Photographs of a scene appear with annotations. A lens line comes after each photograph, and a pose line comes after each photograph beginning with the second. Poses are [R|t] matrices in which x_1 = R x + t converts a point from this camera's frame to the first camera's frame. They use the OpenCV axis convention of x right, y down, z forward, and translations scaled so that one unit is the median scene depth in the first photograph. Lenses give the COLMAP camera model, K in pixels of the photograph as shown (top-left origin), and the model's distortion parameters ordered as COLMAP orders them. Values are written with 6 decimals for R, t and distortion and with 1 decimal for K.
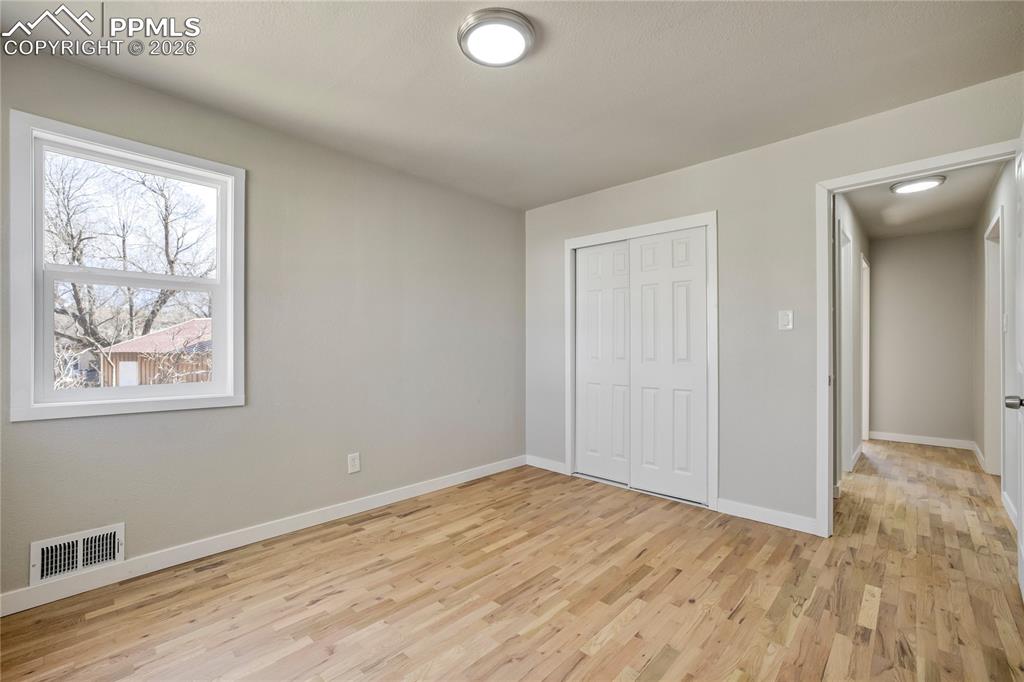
lens RADIAL K [[436.9, 0, 510.6], [0, 436.9, 341.2], [0, 0, 1]] dist [-0.038174, 0.017505]
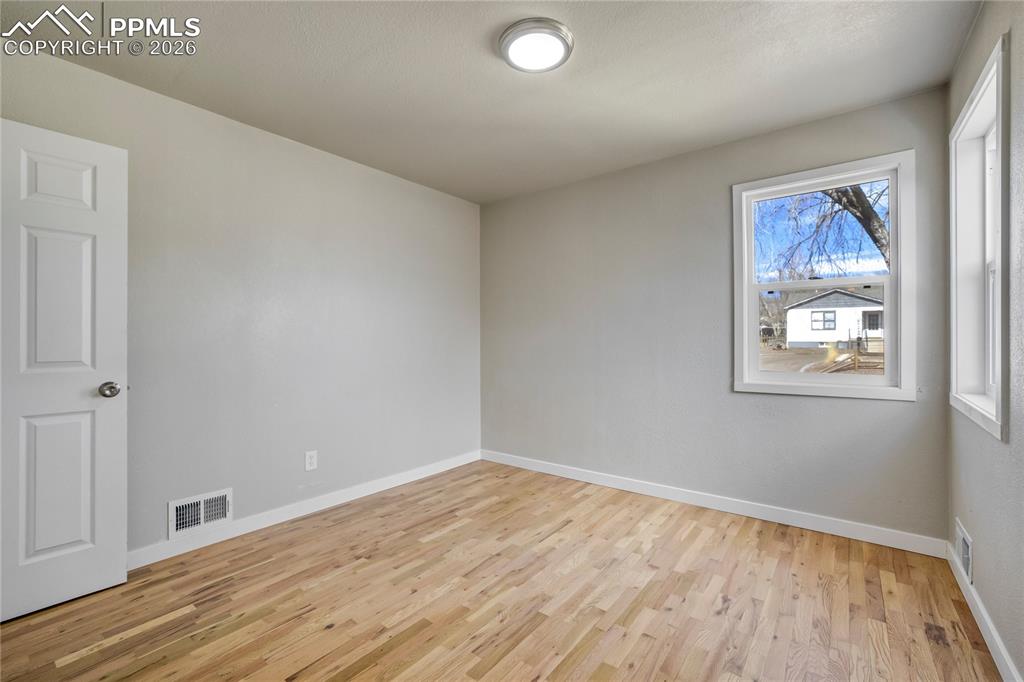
lens RADIAL K [[436.9, 0, 510.6], [0, 436.9, 341.2], [0, 0, 1]] dist [-0.038174, 0.017505]
pose [[-0.995555, 0.006467, -0.093957, 0.127131], [0.006826, 0.999971, -0.003497, 0.012671], [0.093931, -0.004122, -0.995570, 1.961786]]
